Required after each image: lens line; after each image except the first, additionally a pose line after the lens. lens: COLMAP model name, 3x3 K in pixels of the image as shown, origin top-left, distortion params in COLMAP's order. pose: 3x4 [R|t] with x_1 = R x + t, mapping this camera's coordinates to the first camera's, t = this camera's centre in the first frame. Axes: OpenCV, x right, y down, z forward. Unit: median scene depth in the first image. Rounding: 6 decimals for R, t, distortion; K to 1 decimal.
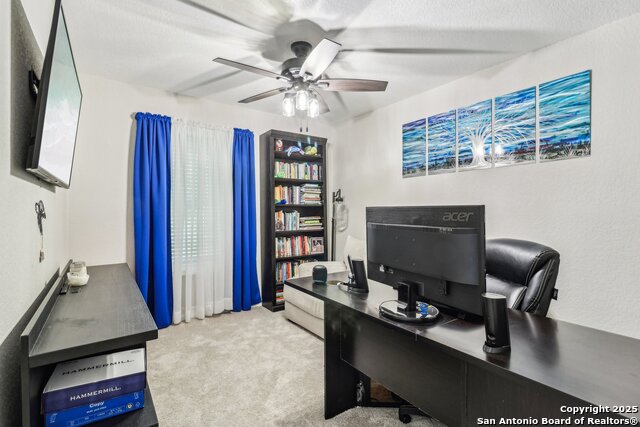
lens RADIAL K [[304.1, 0, 319.5], [0, 304.1, 212.1], [0, 0, 1]] dist [0.005777, 0.000600]
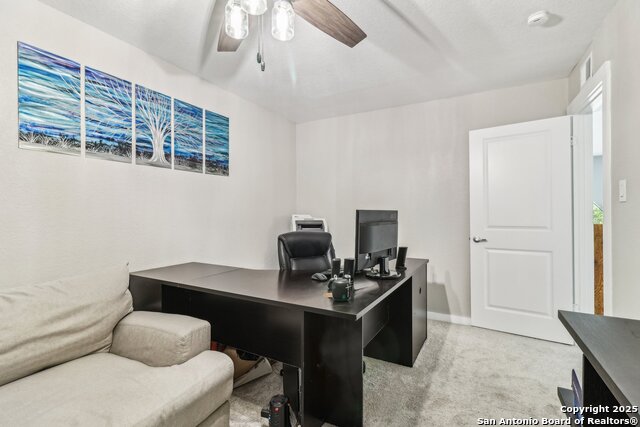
lens RADIAL K [[304.1, 0, 318.9], [0, 304.1, 213.4], [0, 0, 1]] dist [0.005777, 0.000600]
pose [[-0.442204, -0.002374, 0.896911, -0.481541], [0.003455, 0.999985, 0.004350, -0.004912], [-0.896908, 0.005023, -0.442189, 0.947930]]
